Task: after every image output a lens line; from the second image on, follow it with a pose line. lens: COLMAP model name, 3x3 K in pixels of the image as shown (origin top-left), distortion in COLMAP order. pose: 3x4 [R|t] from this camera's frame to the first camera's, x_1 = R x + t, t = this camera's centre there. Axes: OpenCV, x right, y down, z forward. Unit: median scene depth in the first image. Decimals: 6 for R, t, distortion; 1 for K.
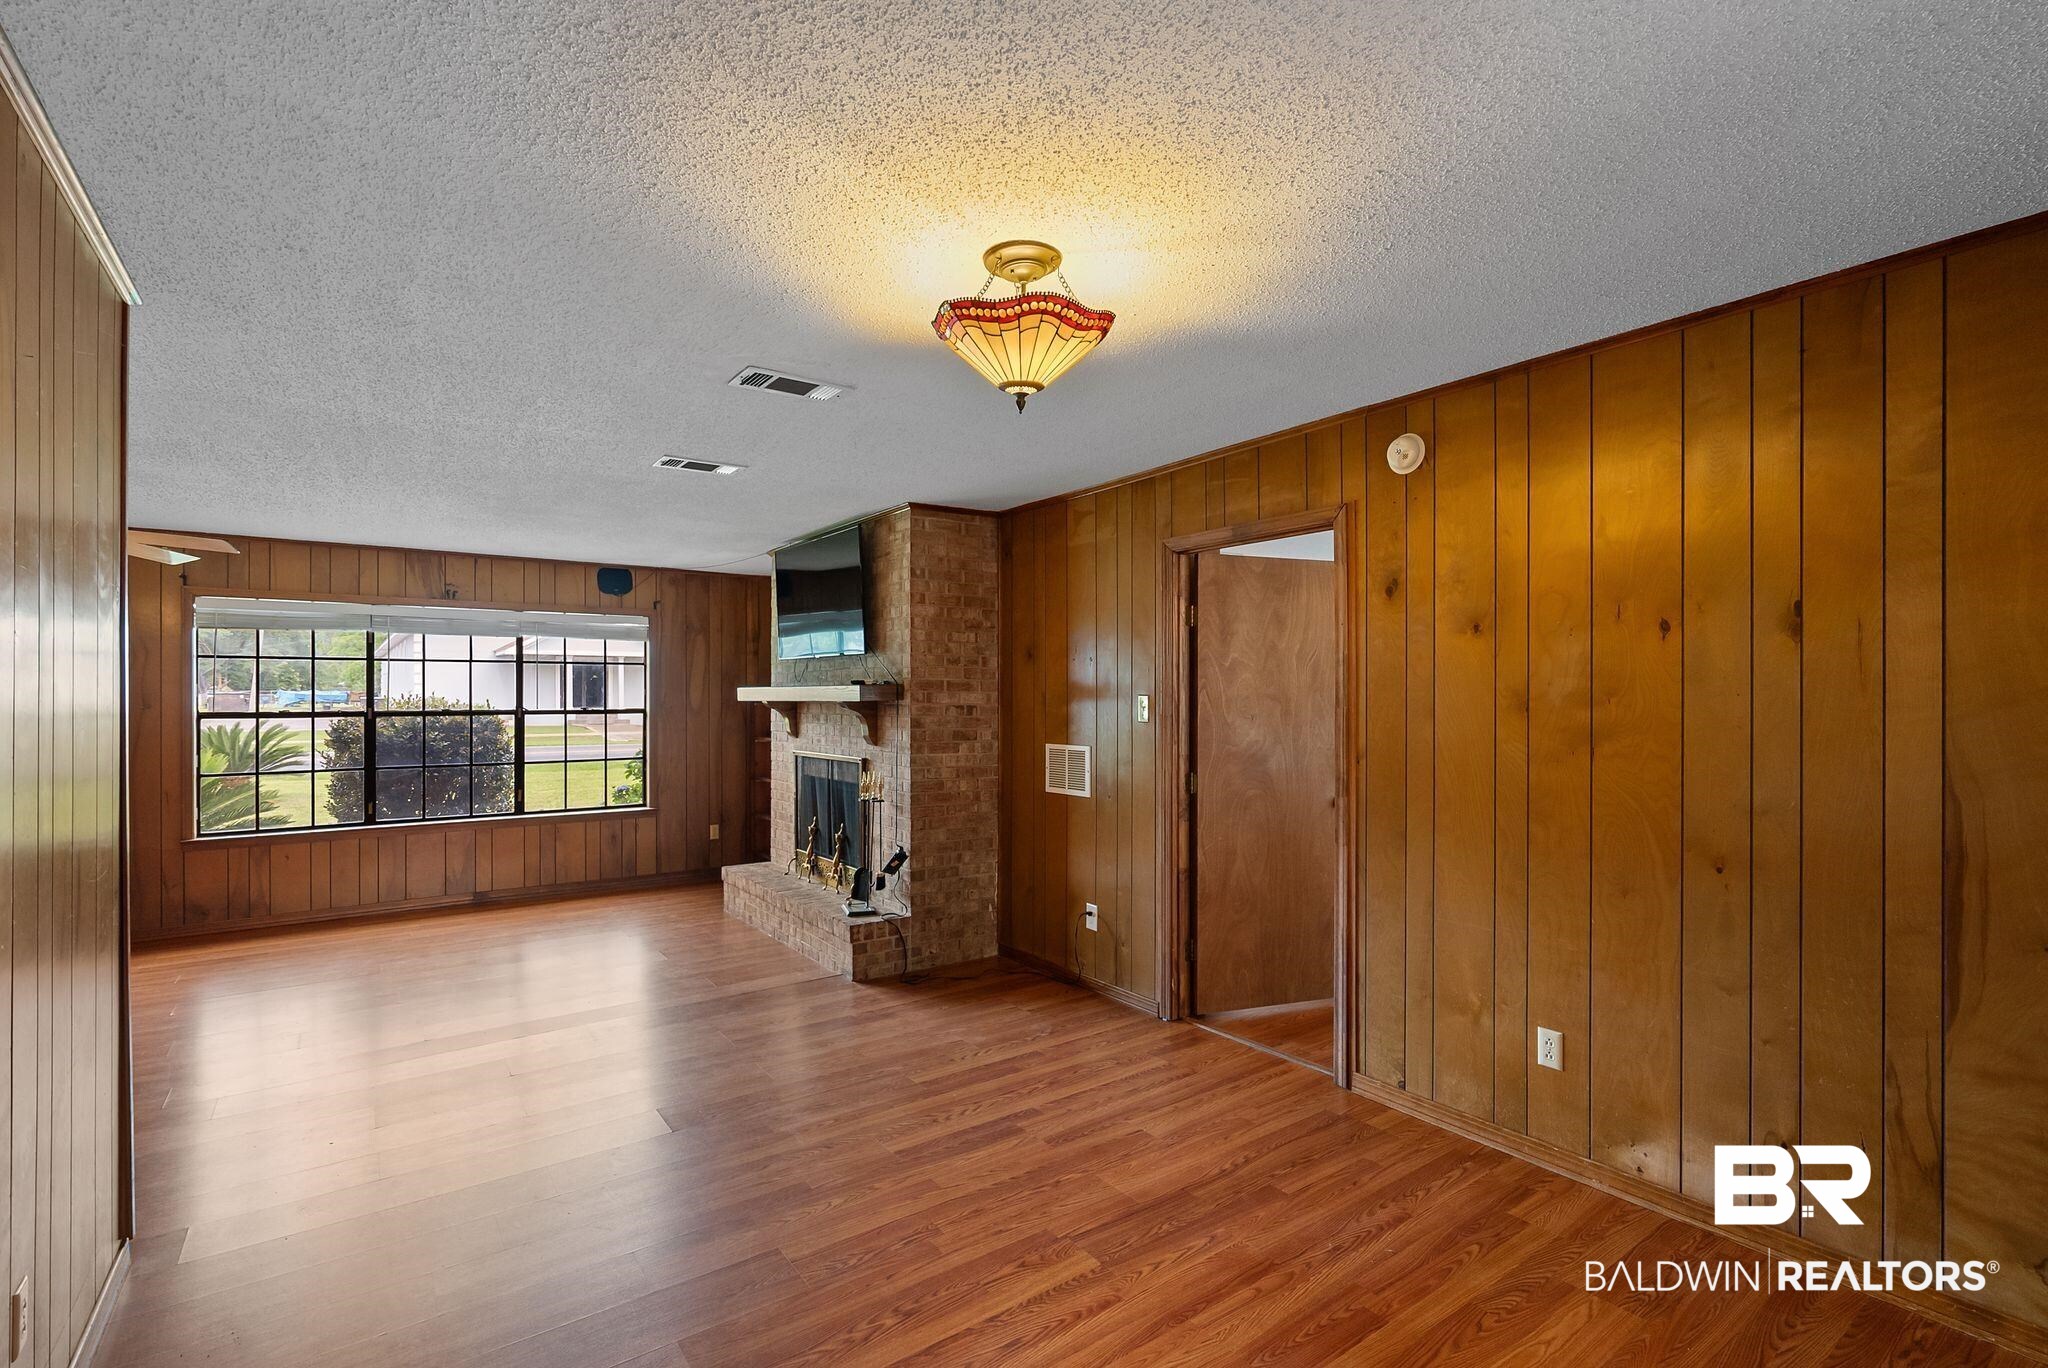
lens RADIAL K [[926.0, 0, 1016.6], [0, 926.0, 693.8], [0, 0, 1]] dist [-0.004250, 0.000602]
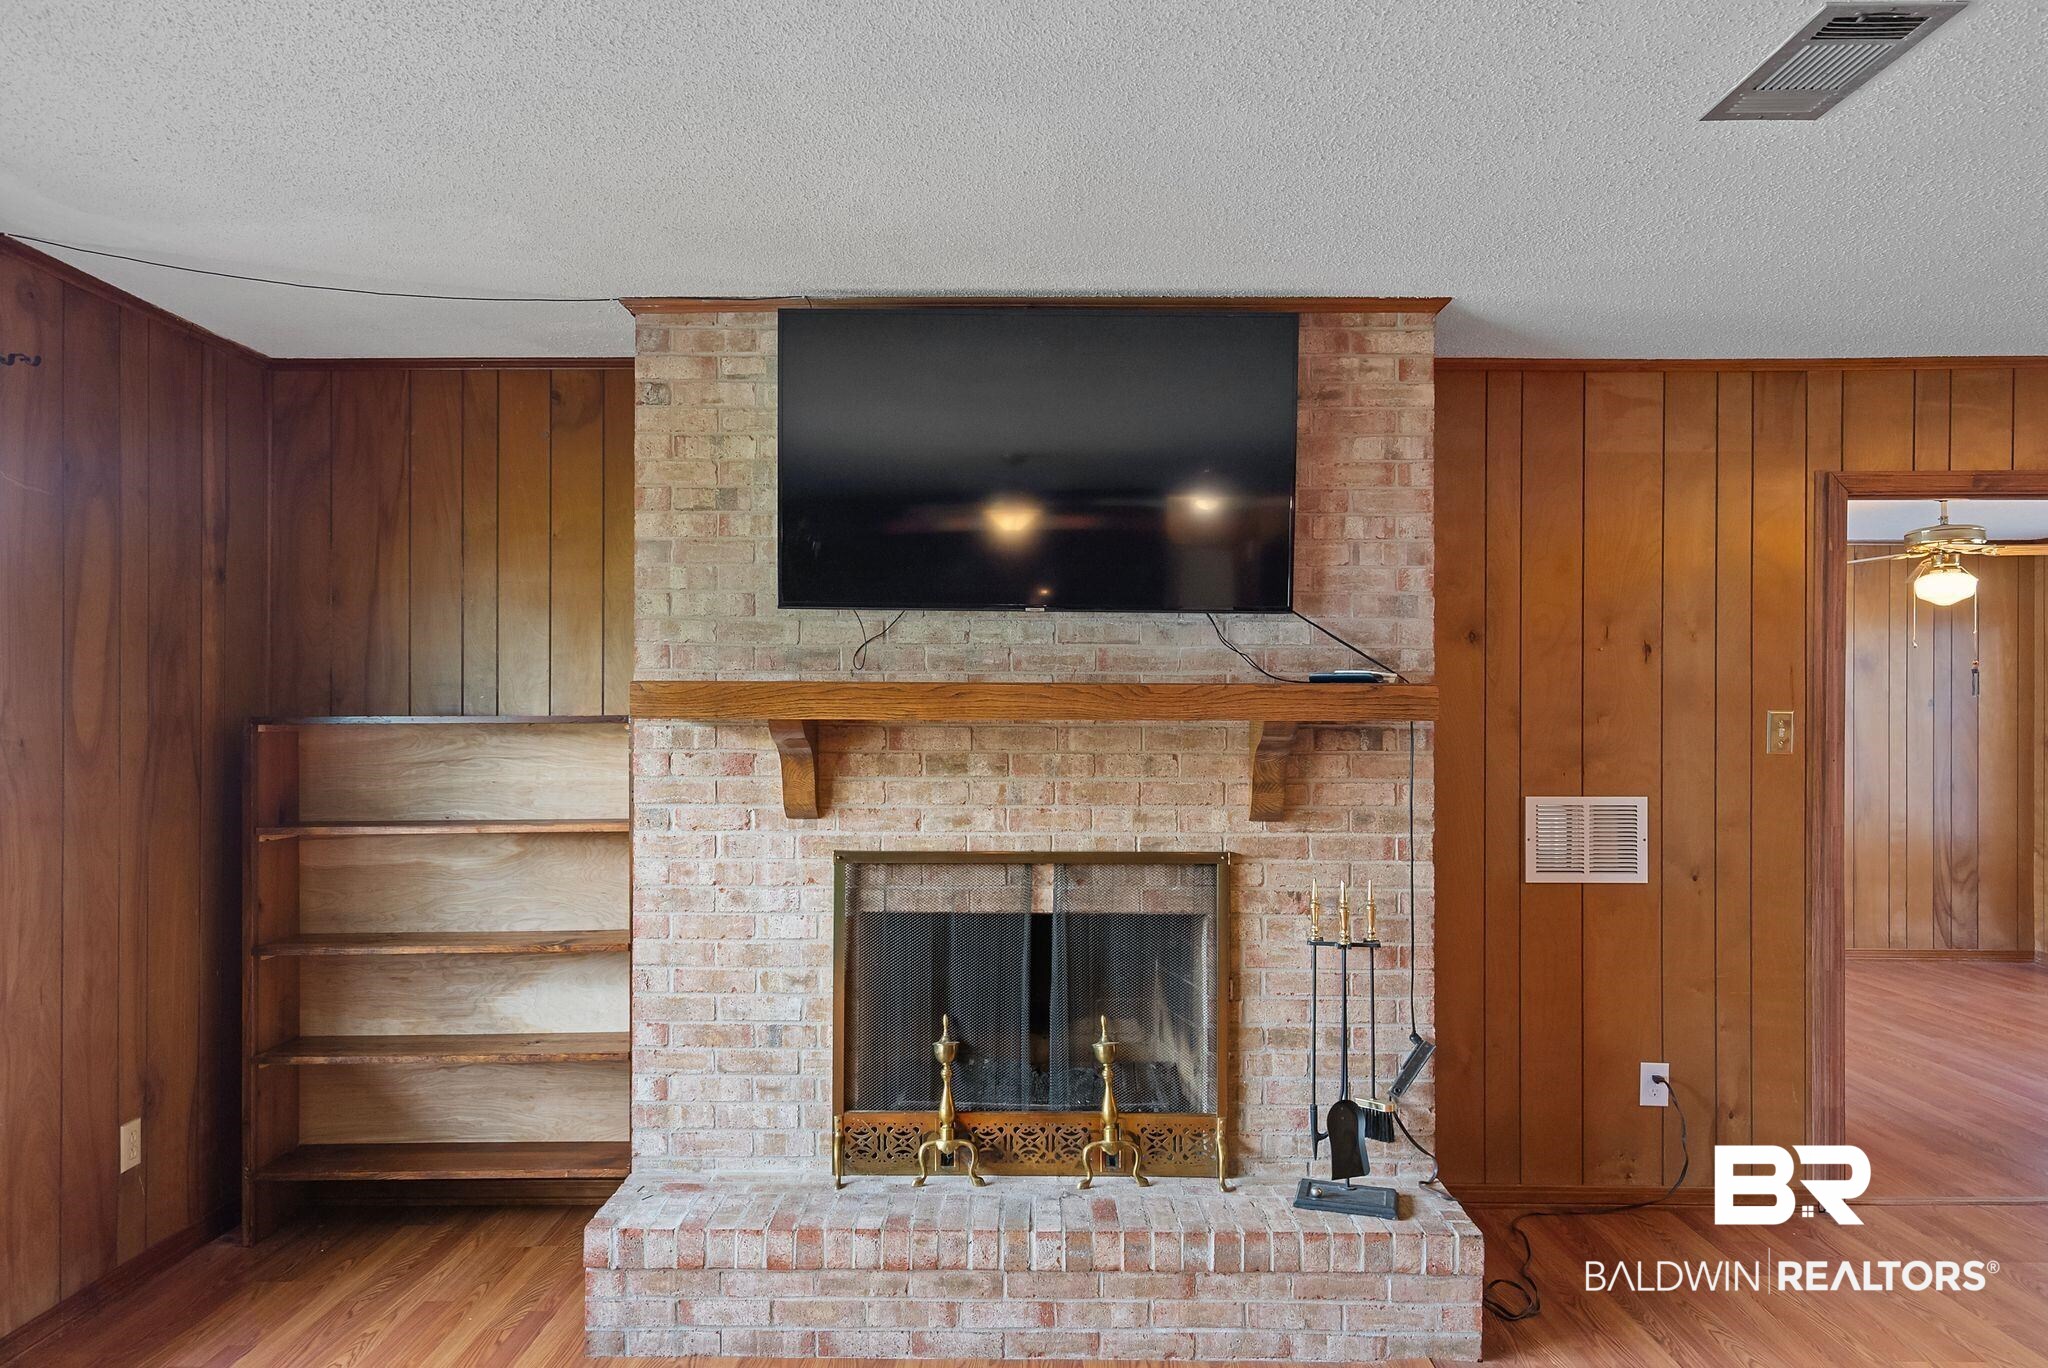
lens RADIAL K [[1277.2, 0, 1021.5], [0, 1277.2, 715.4], [0, 0, 1]] dist [0.008054, 0.001839]
pose [[0.590273, 0.002034, 0.807201, -0.595414], [-0.006942, 0.999973, 0.002556, 0.004064], [-0.807174, -0.007112, 0.590271, 0.612006]]
